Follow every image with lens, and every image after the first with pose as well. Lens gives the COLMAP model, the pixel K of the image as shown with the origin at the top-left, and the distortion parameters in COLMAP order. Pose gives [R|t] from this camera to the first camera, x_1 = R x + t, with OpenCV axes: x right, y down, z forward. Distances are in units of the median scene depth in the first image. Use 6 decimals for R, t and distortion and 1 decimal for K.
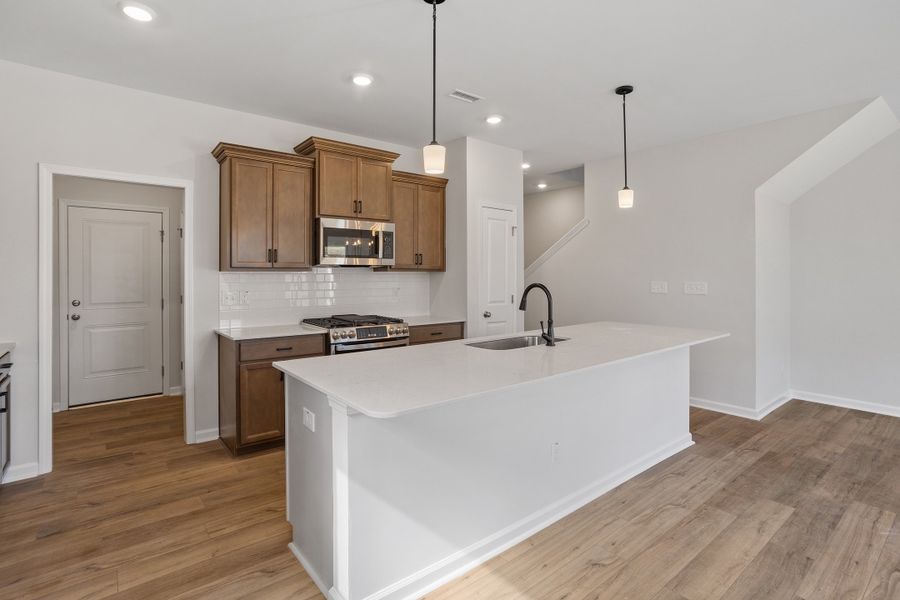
lens RADIAL K [[445.2, 0, 450.6], [0, 445.2, 273.6], [0, 0, 1]] dist [-0.049332, 0.027634]
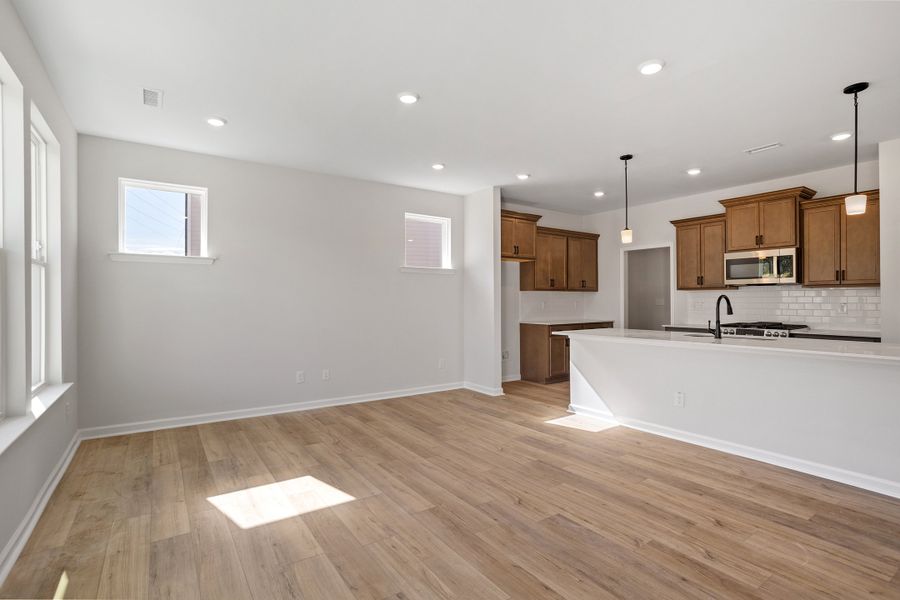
lens RADIAL K [[436.0, 0, 450.0], [0, 436.0, 300.0], [0, 0, 1]] dist [-0.045120, 0.026817]
pose [[-0.073784, -0.000123, -0.997274, 1.312301], [0.004349, 0.999990, -0.000445, 0.029582], [0.997265, -0.004370, -0.073782, 0.195459]]
